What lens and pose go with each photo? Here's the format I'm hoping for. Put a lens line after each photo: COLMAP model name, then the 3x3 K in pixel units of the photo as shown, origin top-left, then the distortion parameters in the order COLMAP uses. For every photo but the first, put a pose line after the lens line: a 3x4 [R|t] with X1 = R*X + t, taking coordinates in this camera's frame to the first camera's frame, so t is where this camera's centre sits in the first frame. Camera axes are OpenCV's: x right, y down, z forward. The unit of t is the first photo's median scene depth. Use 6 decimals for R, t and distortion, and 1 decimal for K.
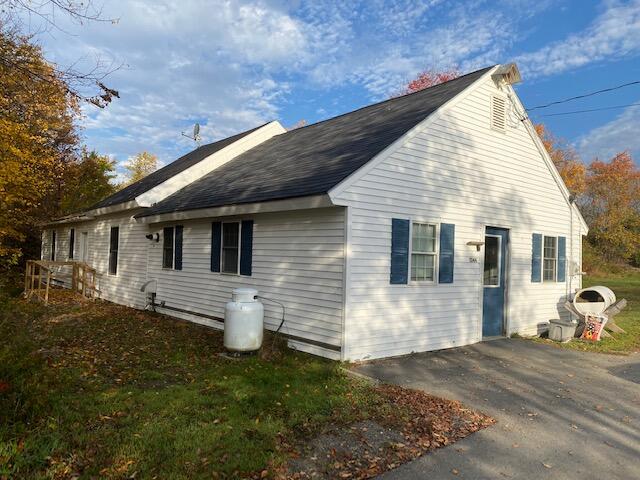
lens RADIAL K [[483.7, 0, 320.0], [0, 483.7, 241.1], [0, 0, 1]] dist [0.002335, 0.001187]
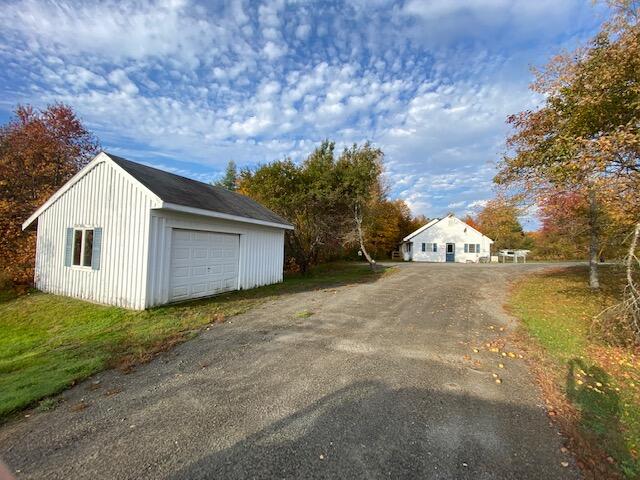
lens RADIAL K [[261.9, 0, 320.1], [0, 261.9, 239.6], [0, 0, 1]] dist [-0.022905, -0.002785]
pose [[0.598095, -0.036490, -0.800594, 2.066906], [0.012096, 0.999260, -0.036508, 0.029746], [0.801334, 0.012151, 0.598094, -2.265572]]
